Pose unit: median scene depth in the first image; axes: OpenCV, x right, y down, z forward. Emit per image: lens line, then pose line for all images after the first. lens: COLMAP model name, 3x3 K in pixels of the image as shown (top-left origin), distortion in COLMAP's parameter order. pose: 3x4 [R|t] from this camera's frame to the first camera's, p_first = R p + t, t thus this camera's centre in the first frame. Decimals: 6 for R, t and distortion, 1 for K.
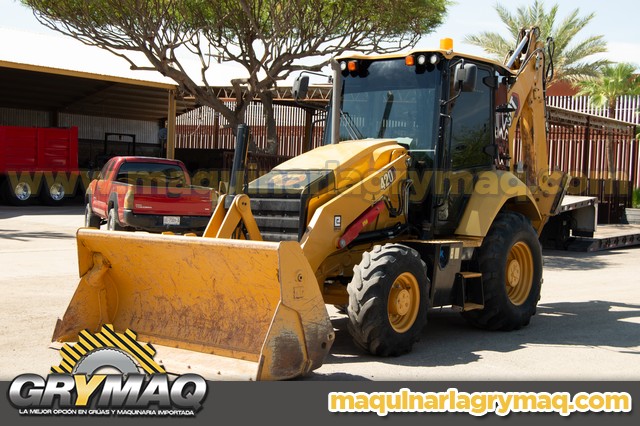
lens RADIAL K [[929.1, 0, 324.7], [0, 929.1, 213.2], [0, 0, 1]] dist [-0.042159, 0.000000]
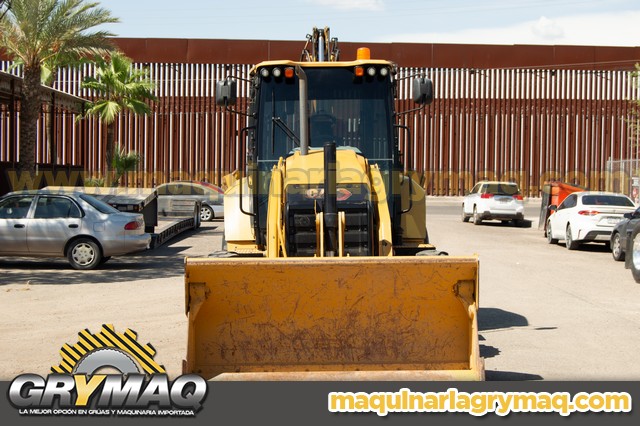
lens RADIAL K [[1126.3, 0, 320.5], [0, 1126.3, 214.4], [0, 0, 1]] dist [-0.040923, 0.000000]
pose [[0.789357, -0.056978, 0.611285, -0.715492], [0.046642, 0.998372, 0.032830, -0.049394], [-0.612161, 0.002597, 0.790729, 0.040428]]
